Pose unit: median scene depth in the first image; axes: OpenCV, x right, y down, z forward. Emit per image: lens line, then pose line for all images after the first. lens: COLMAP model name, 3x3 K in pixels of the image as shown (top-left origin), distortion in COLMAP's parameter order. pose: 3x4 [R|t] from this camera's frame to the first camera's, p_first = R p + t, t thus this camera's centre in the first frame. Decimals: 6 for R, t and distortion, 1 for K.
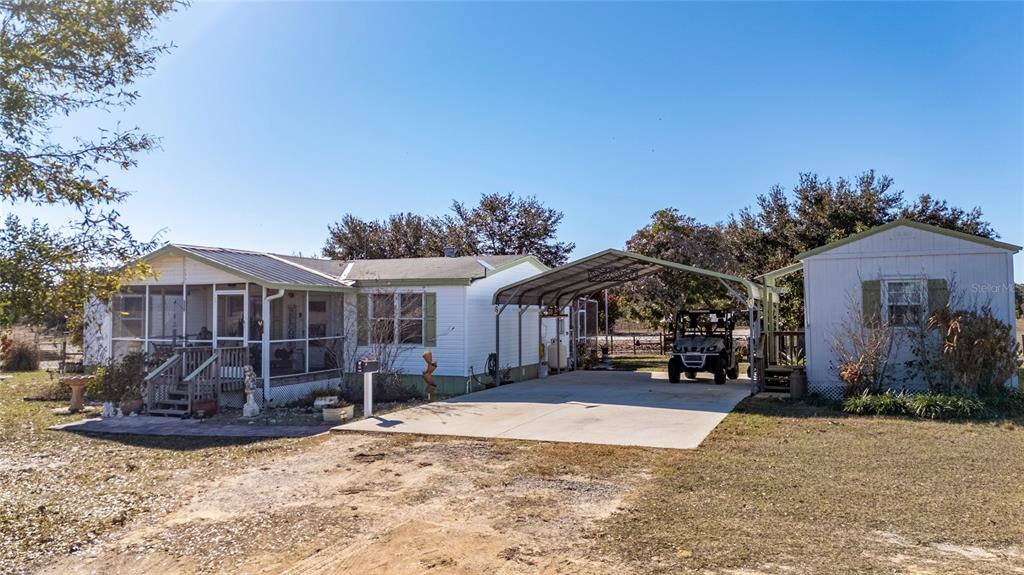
lens RADIAL K [[744.5, 0, 513.8], [0, 744.5, 290.6], [0, 0, 1]] dist [0.102213, -0.108410]
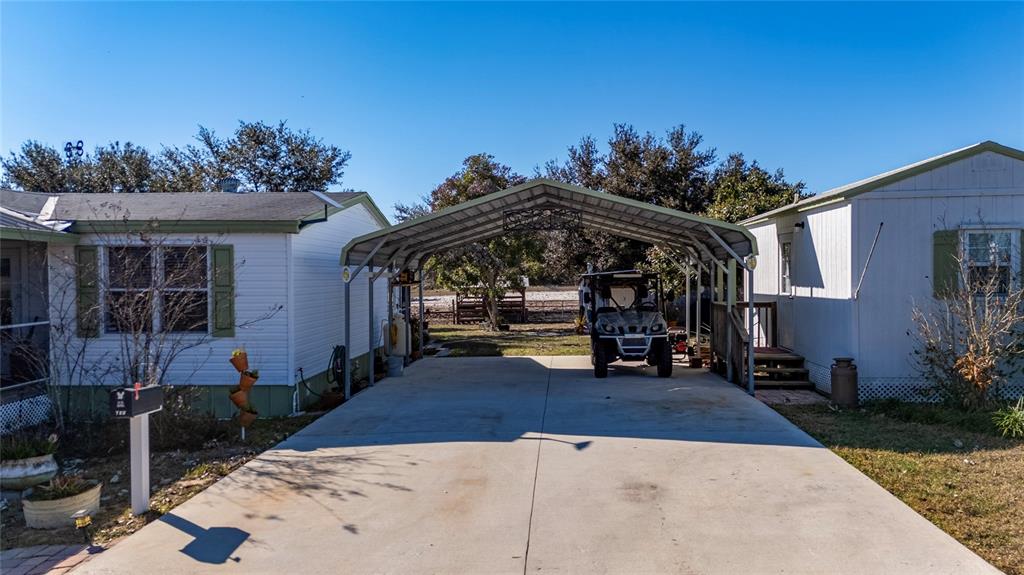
lens RADIAL K [[744.5, 0, 513.8], [0, 744.5, 290.6], [0, 0, 1]] dist [0.102213, -0.108410]
pose [[0.937940, -0.008933, 0.346682, -0.098700], [-0.007863, 0.998863, 0.047013, 0.008585], [-0.346707, -0.046822, 0.936804, 0.347760]]
